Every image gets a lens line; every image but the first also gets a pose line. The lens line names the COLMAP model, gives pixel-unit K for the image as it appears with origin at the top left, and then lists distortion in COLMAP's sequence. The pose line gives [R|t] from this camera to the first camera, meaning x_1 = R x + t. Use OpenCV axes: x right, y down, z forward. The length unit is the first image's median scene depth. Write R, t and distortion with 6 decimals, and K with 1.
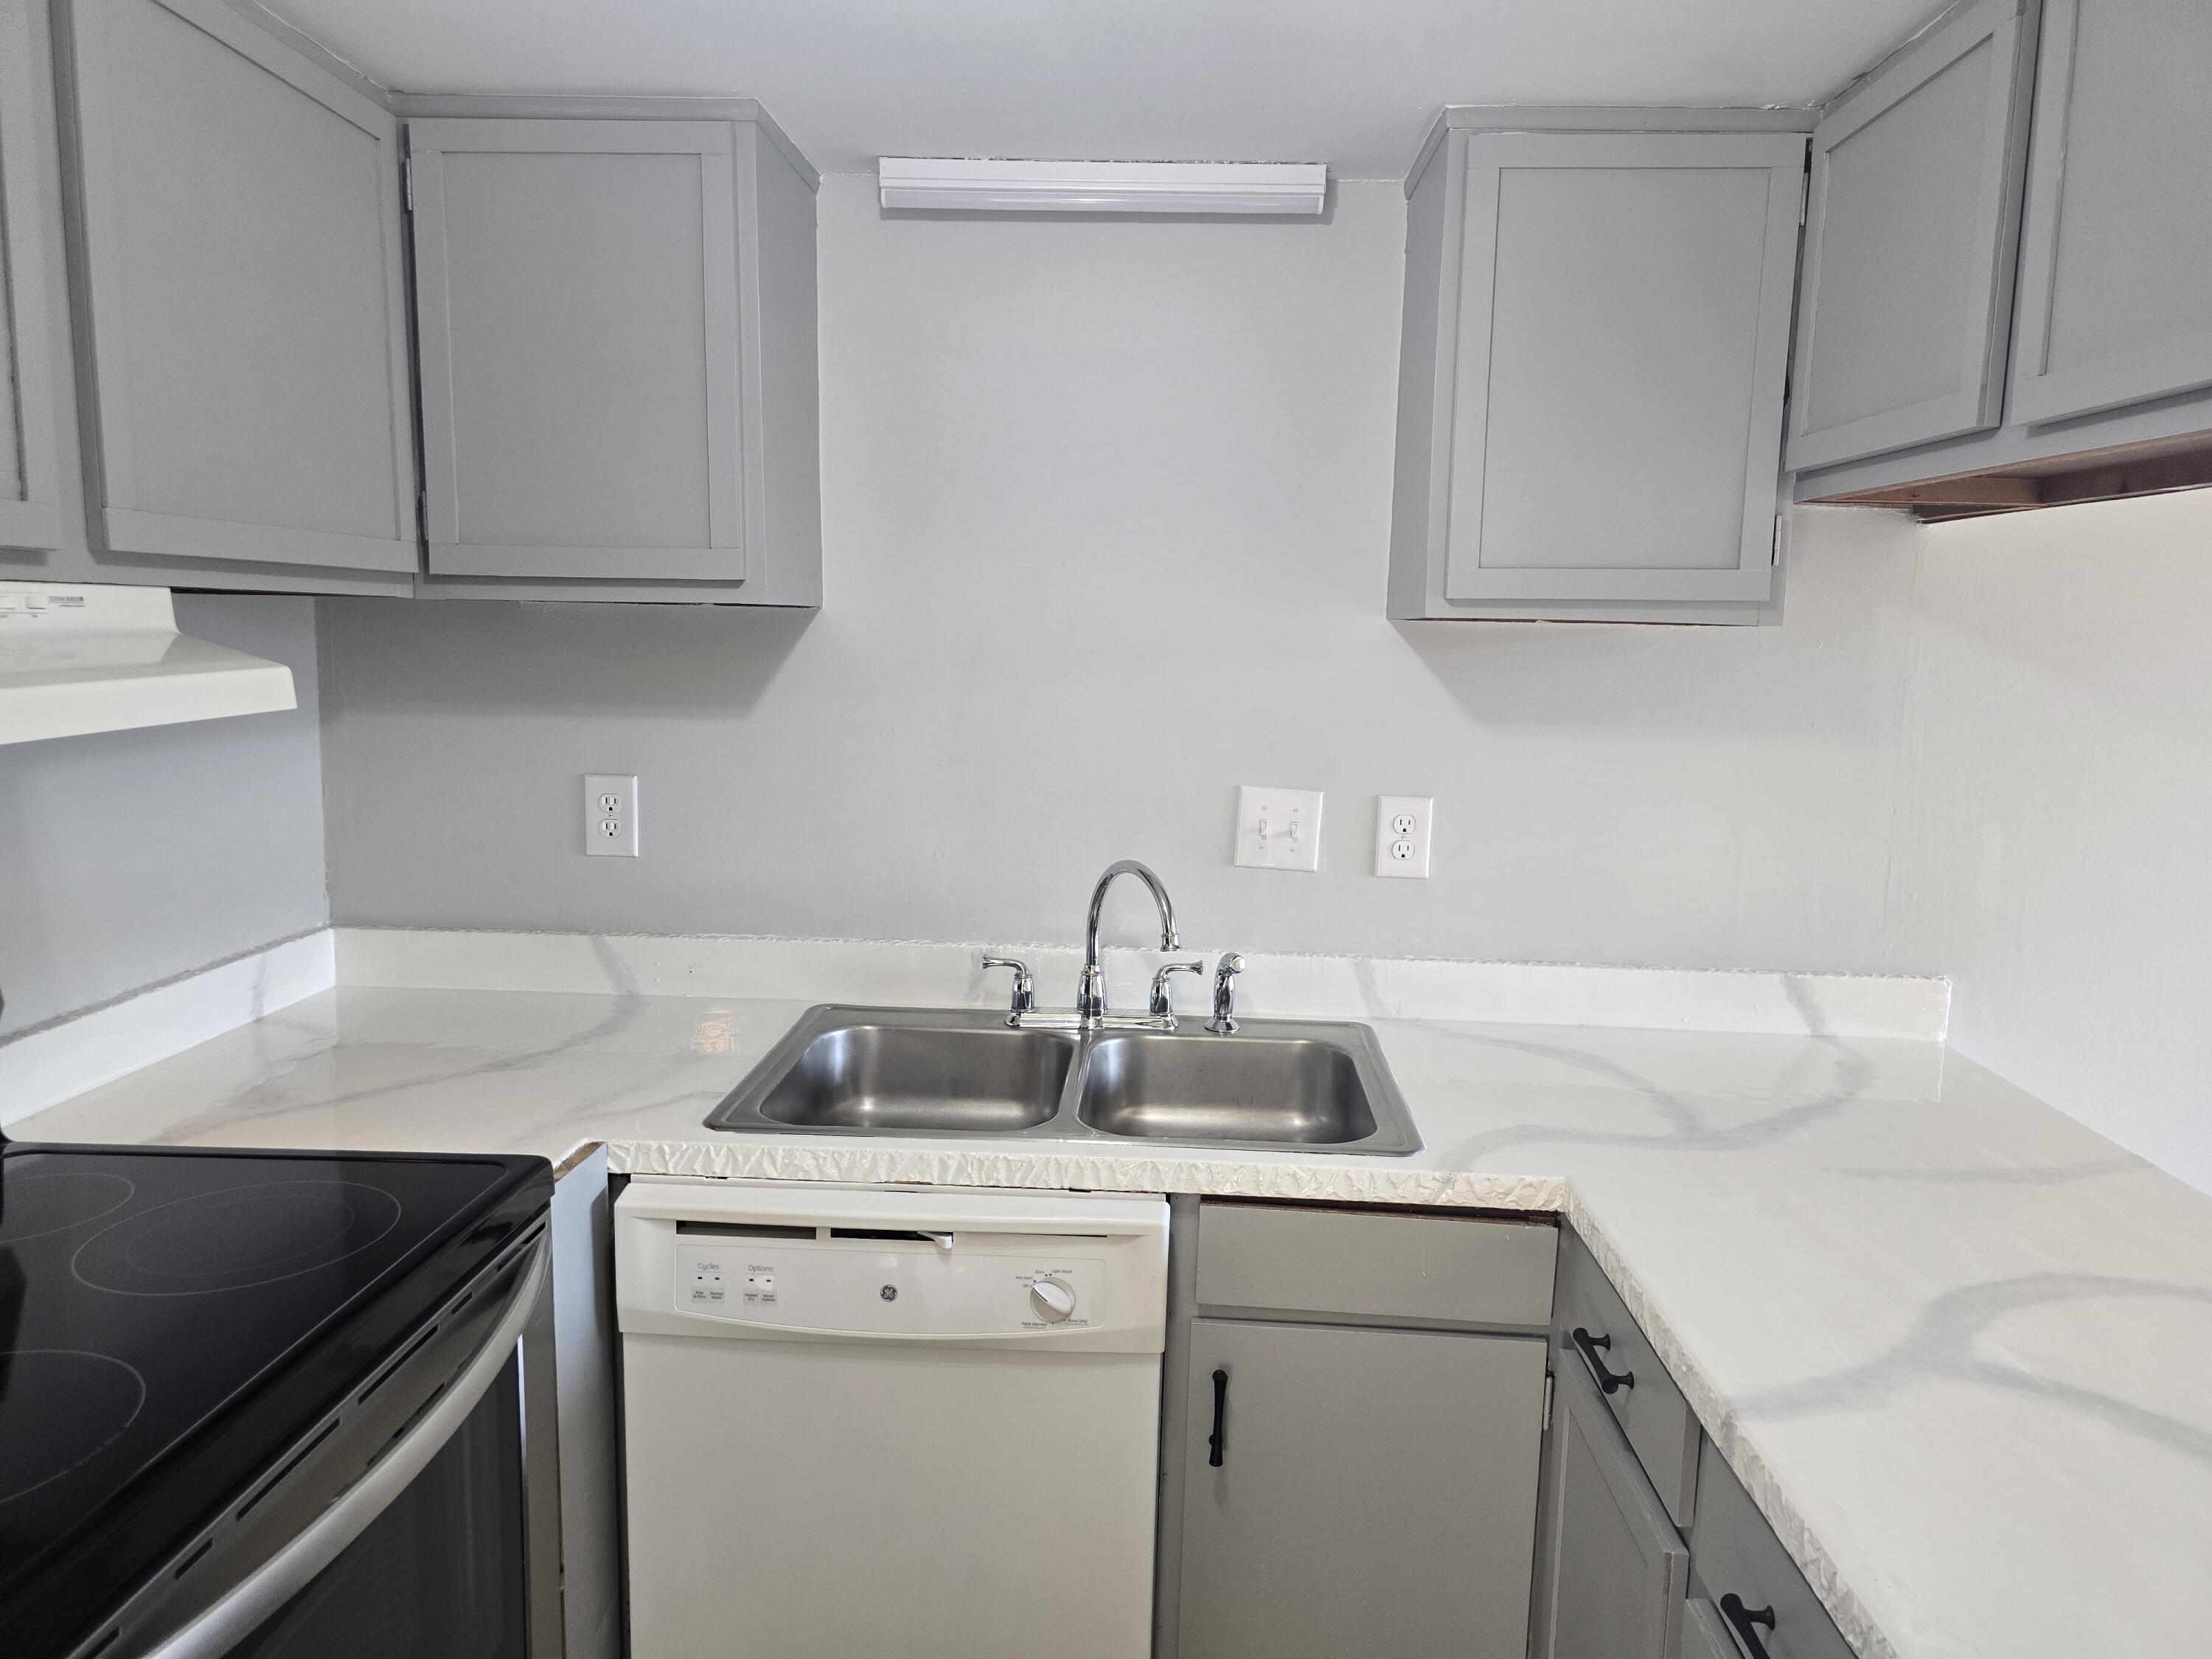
lens RADIAL K [[1466.4, 0, 1117.9], [0, 1466.4, 823.8], [0, 0, 1]] dist [0.064591, -0.058593]
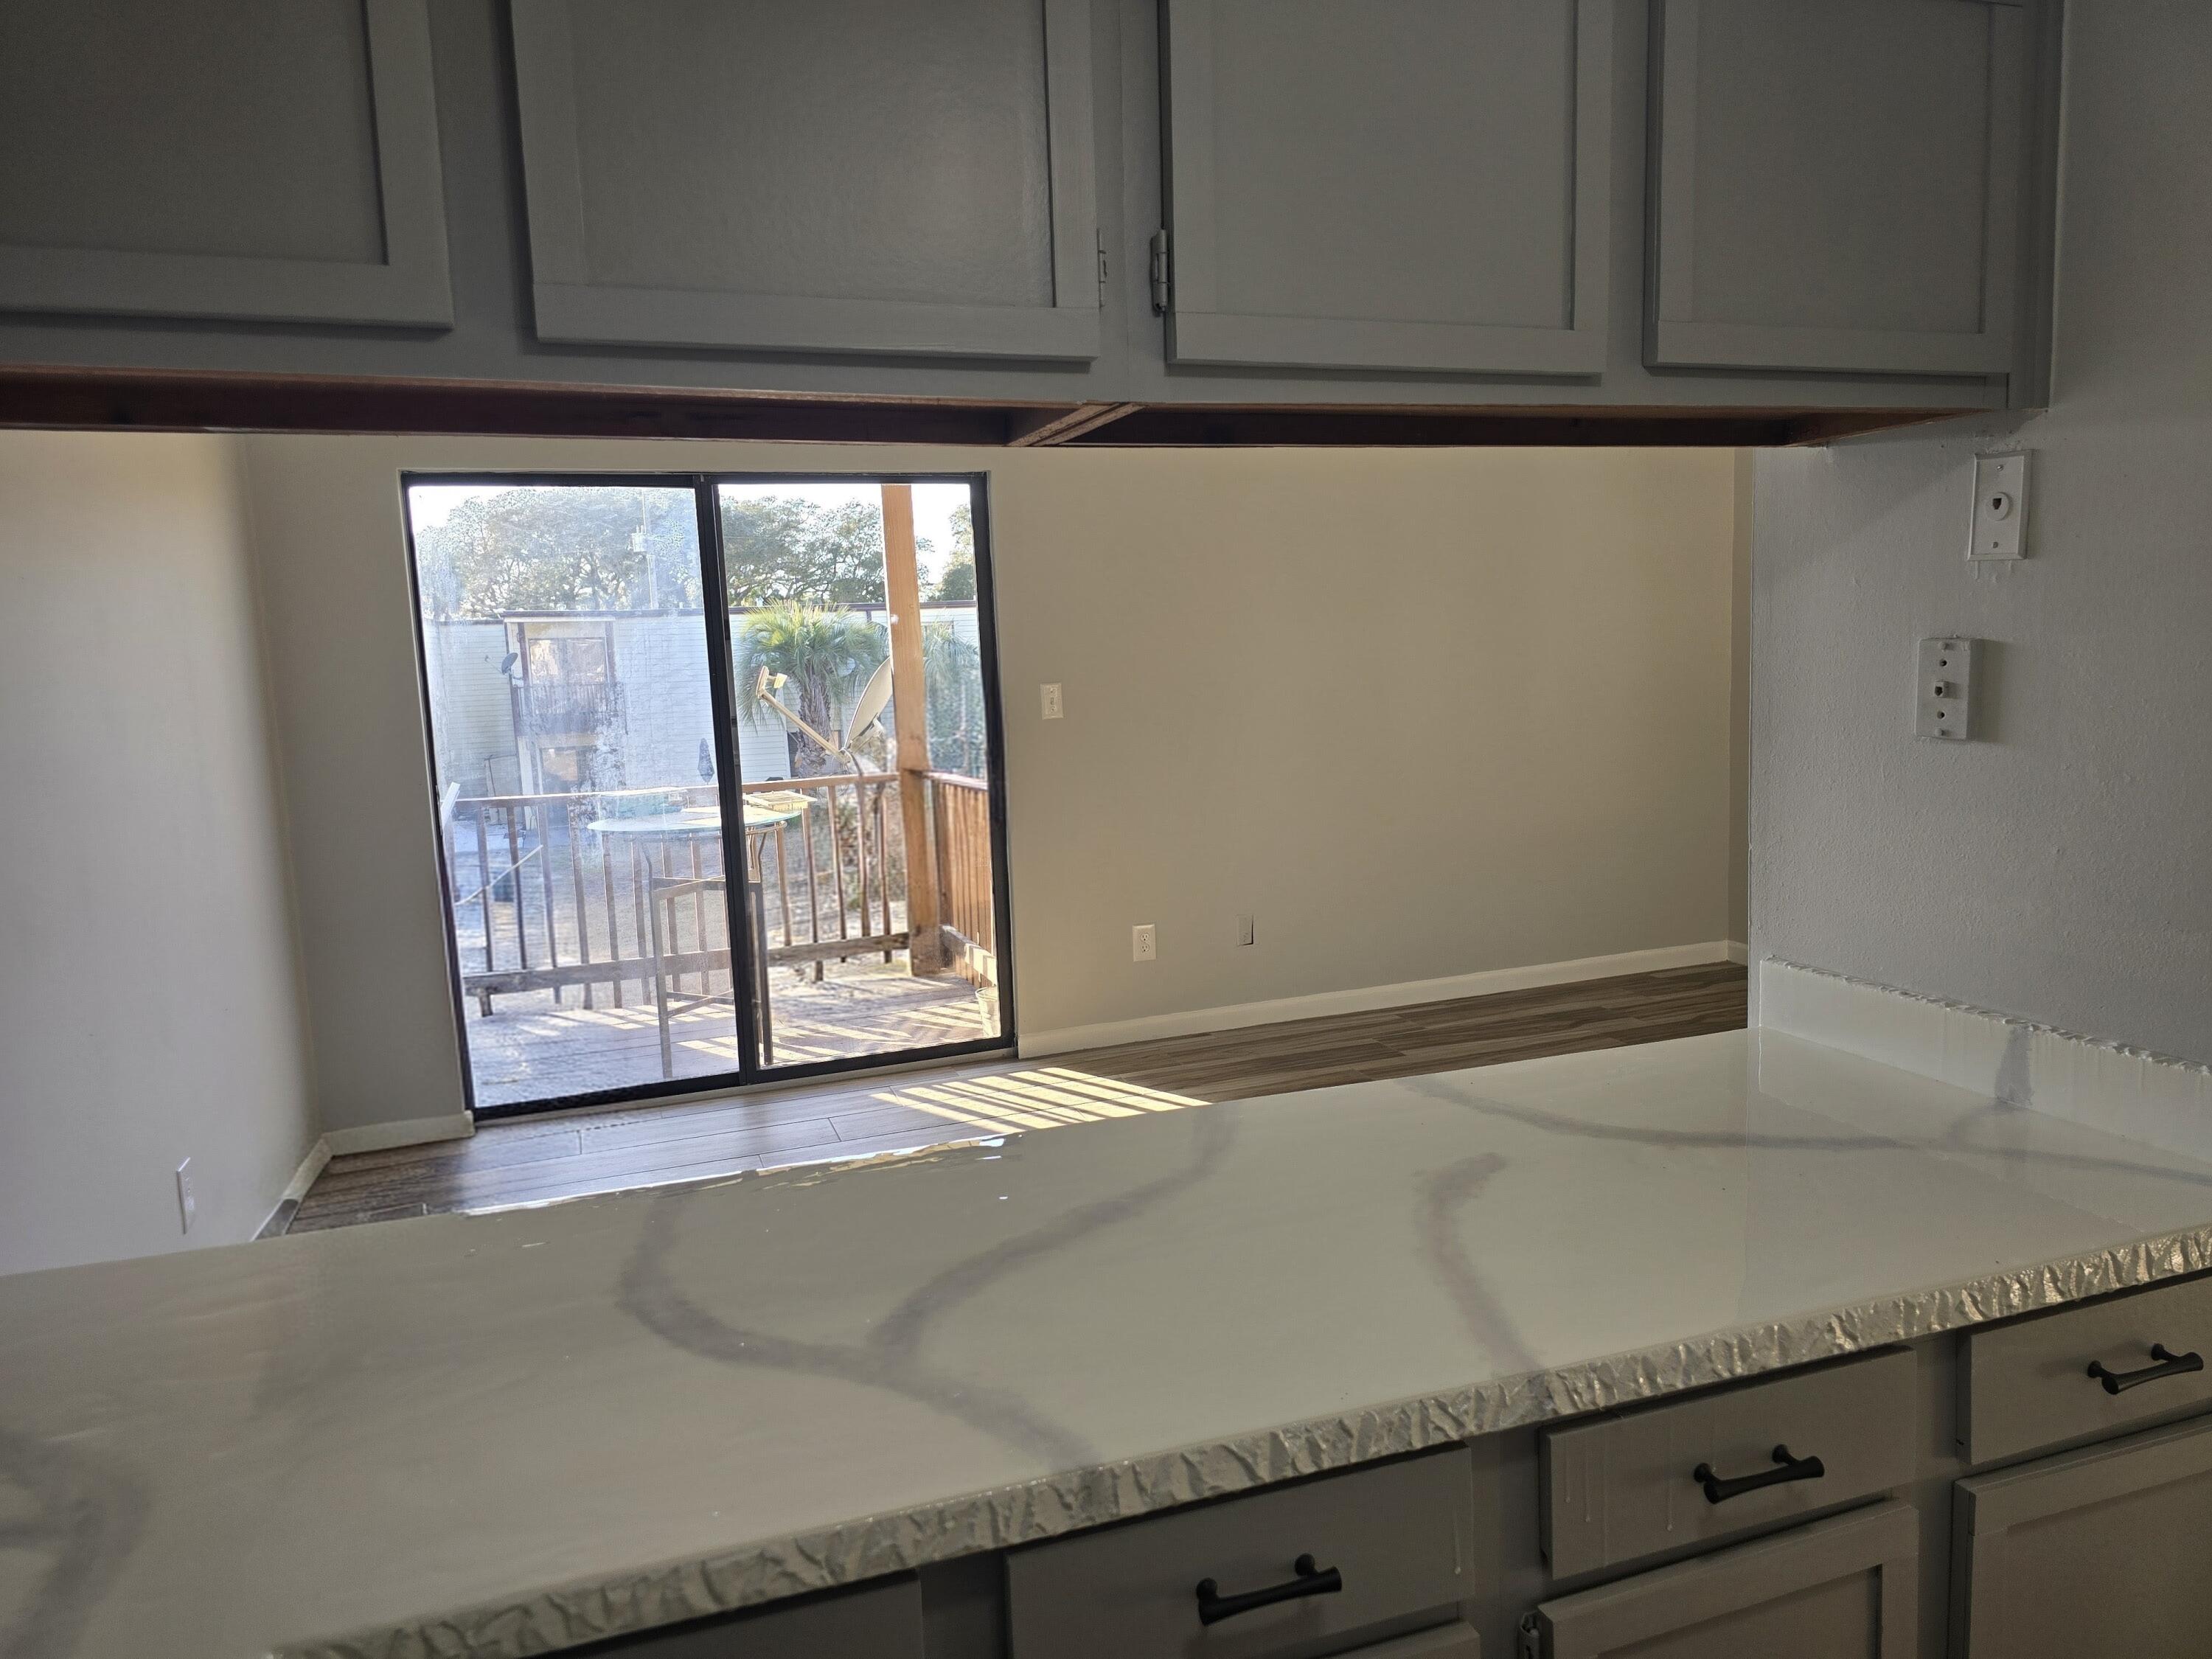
lens RADIAL K [[1466.4, 0, 1117.9], [0, 1466.4, 823.8], [0, 0, 1]] dist [0.064591, -0.058593]
pose [[-0.365297, -0.127160, 0.922165, -0.205620], [0.150395, 0.969550, 0.193270, -0.081256], [-0.918662, 0.209290, -0.335050, 0.701312]]
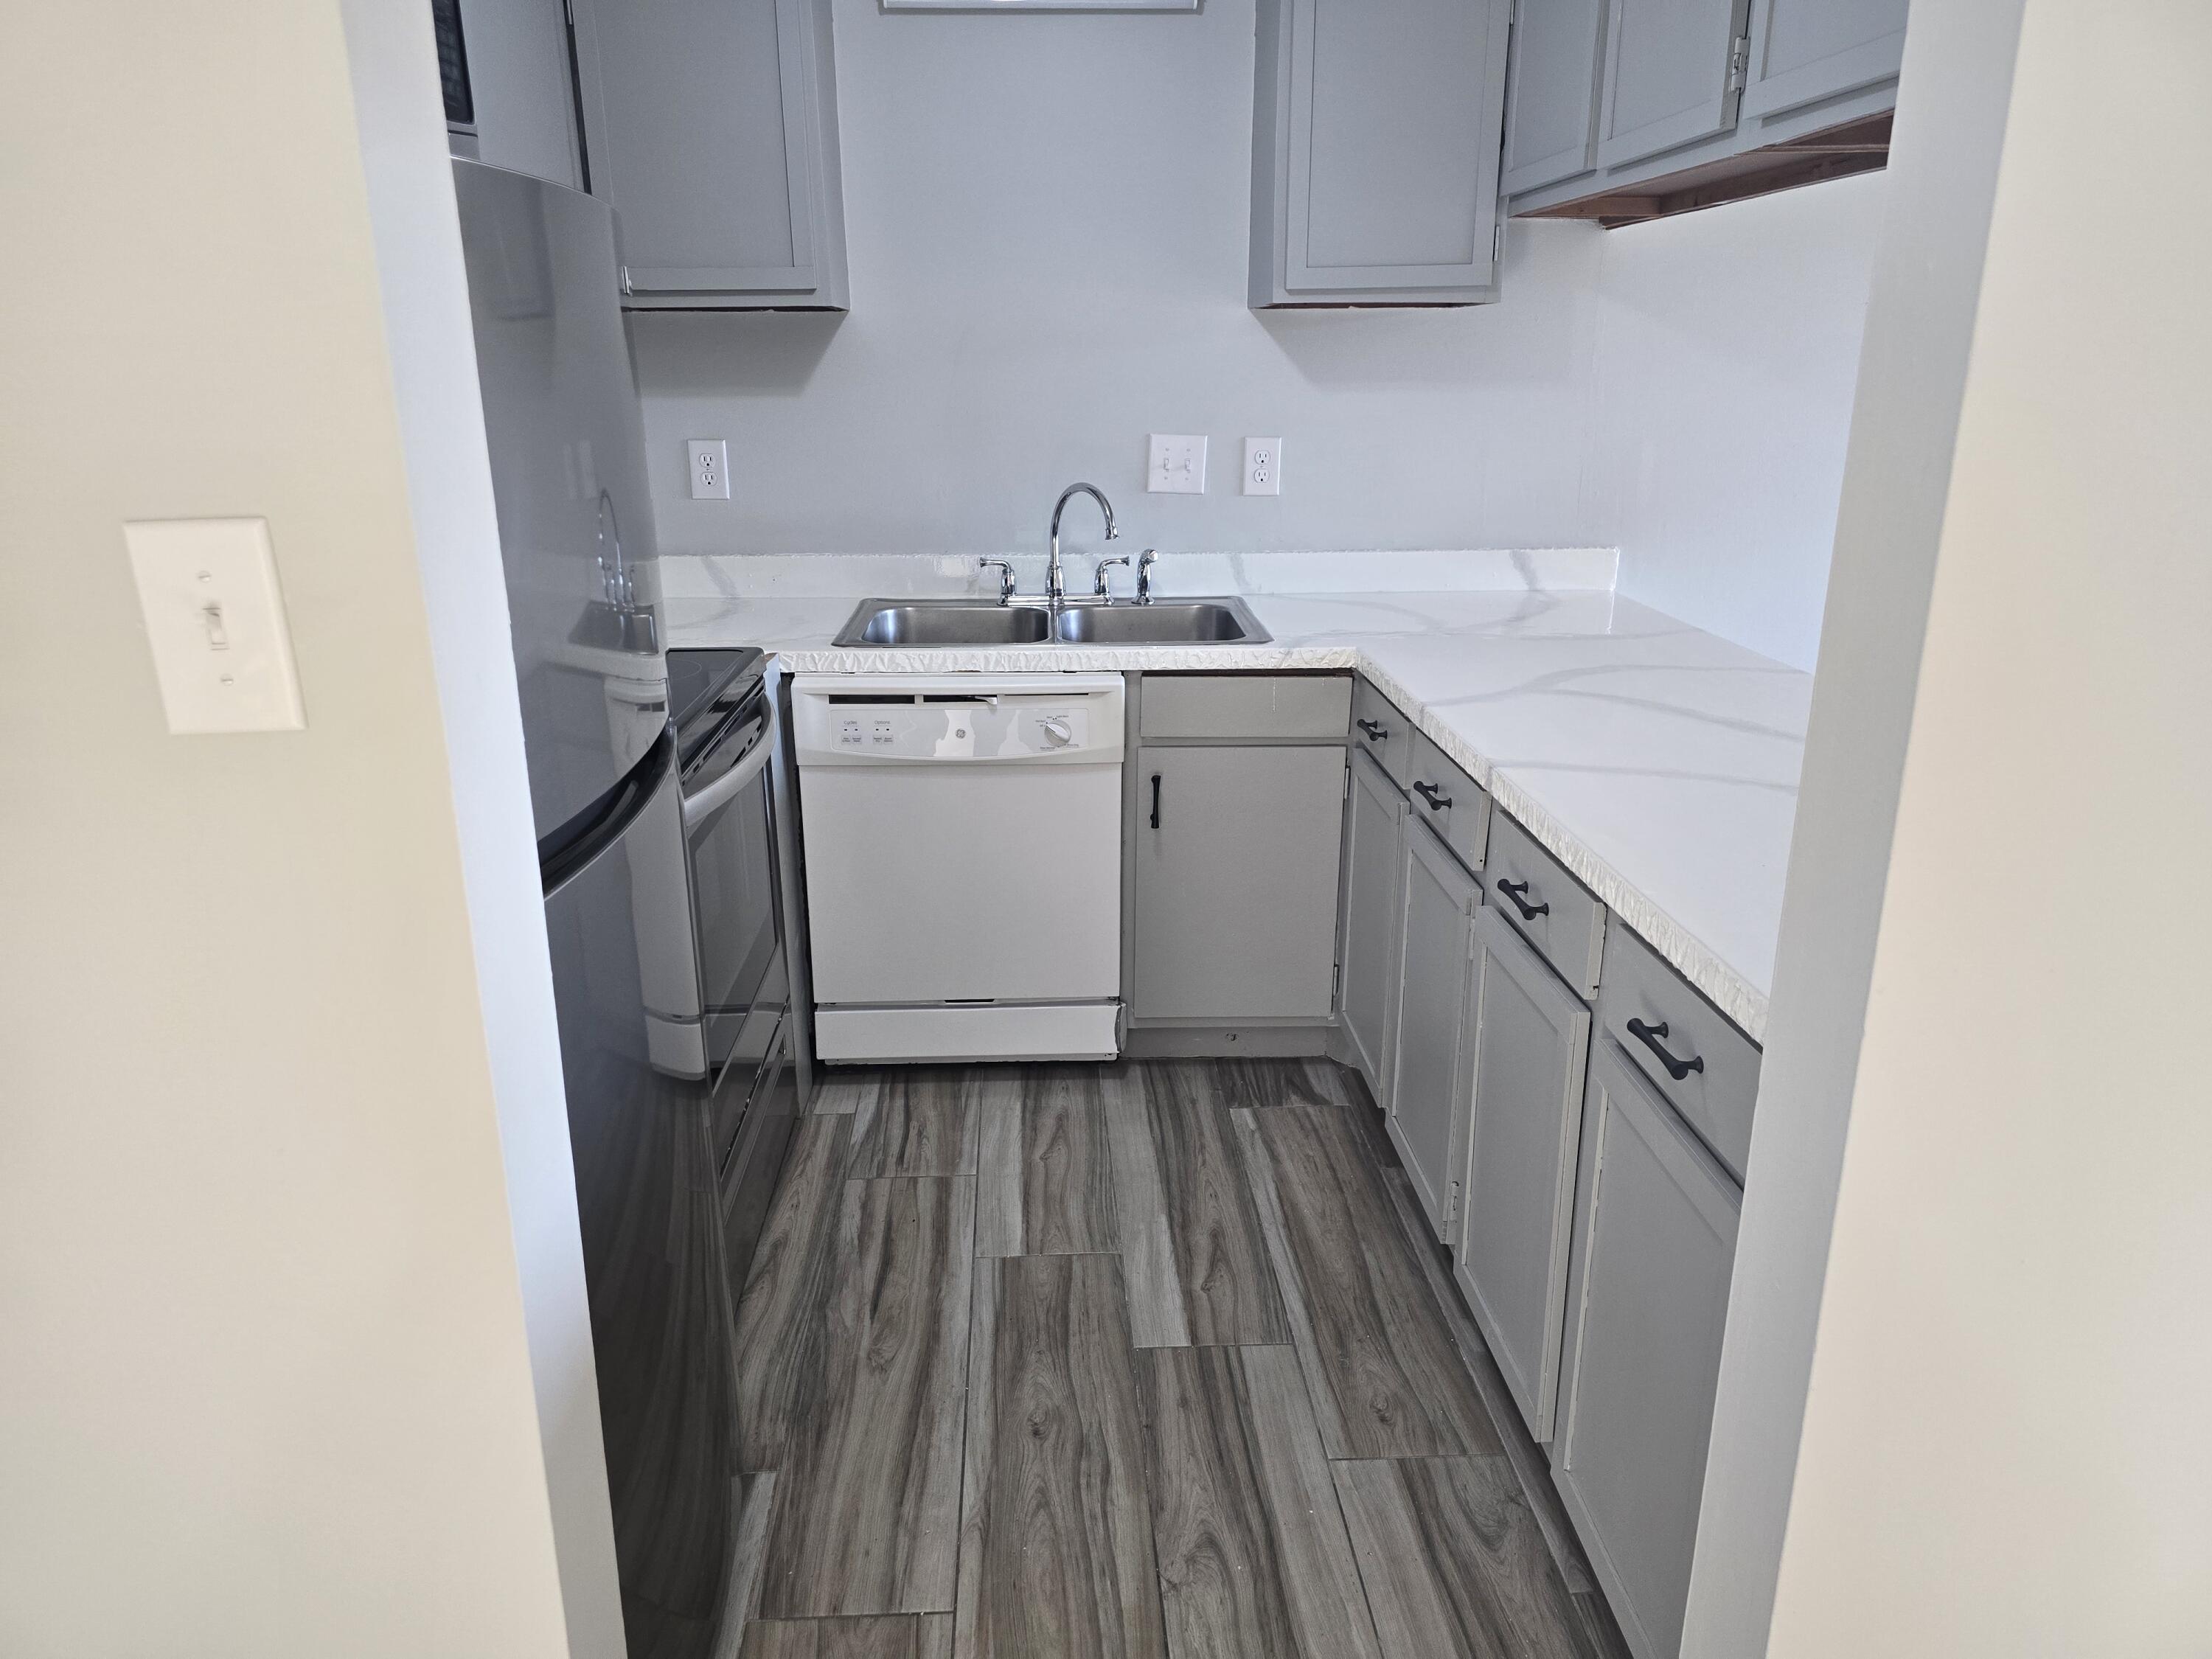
lens RADIAL K [[1483.9, 0, 1092.6], [0, 1483.9, 824.8], [0, 0, 1]] dist [0.116800, -0.141168]
pose [[0.996625, -0.048474, 0.066248, -0.101470], [0.036782, 0.985184, 0.167513, 0.118250], [-0.073387, -0.164510, 0.983642, -0.578223]]
